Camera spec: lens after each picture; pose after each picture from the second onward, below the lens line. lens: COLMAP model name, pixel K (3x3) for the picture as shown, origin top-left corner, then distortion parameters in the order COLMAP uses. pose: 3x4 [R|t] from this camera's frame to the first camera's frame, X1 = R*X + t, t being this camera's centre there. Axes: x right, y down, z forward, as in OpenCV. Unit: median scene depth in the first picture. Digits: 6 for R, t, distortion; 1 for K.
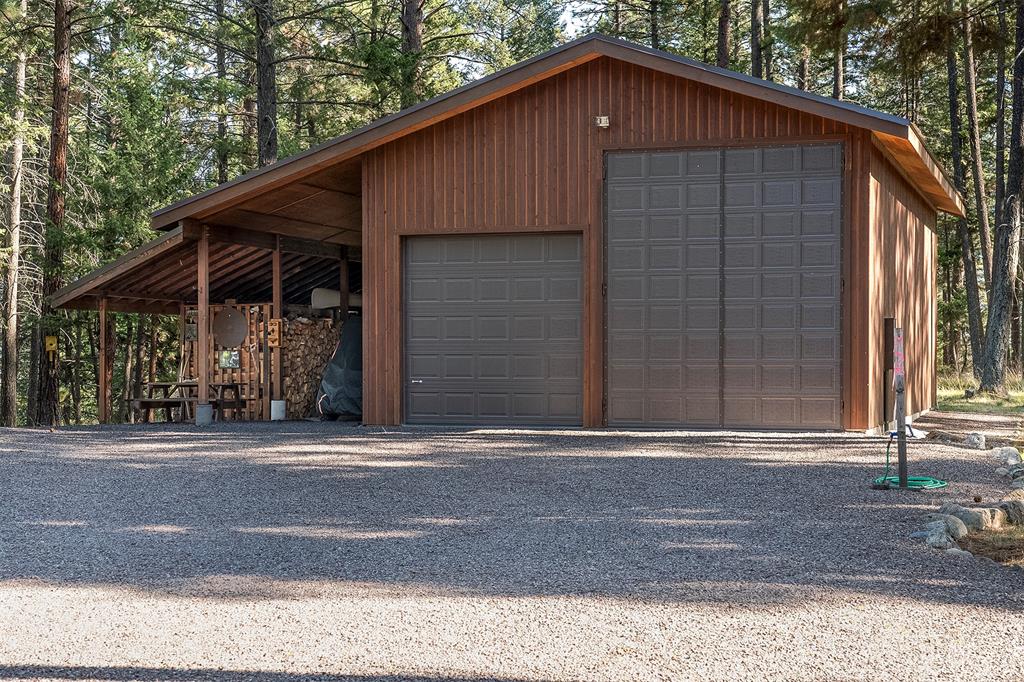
lens RADIAL K [[1503.2, 0, 512.0], [0, 1503.2, 342.1], [0, 0, 1]] dist [0.013622, 0.000000]
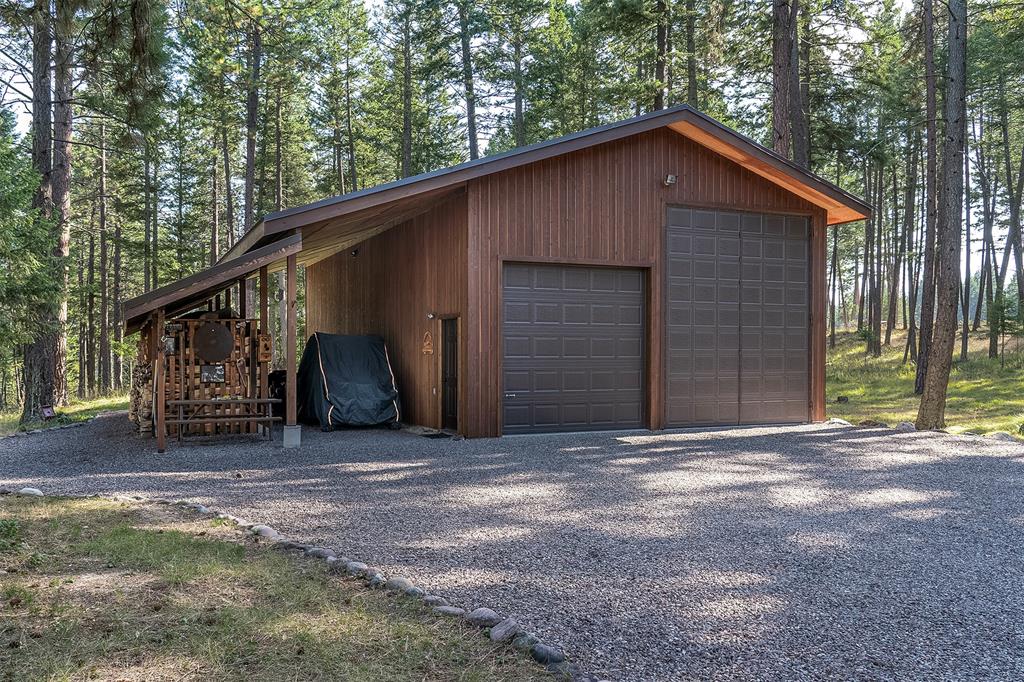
lens RADIAL K [[768.7, 0, 512.0], [0, 768.7, 342.2], [0, 0, 1]] dist [-0.002395, -0.000199]
pose [[0.777562, 0.007182, 0.628765, -0.427060], [-0.005968, 0.999974, -0.004042, -0.010822], [-0.628777, -0.000610, 0.777585, 0.585737]]
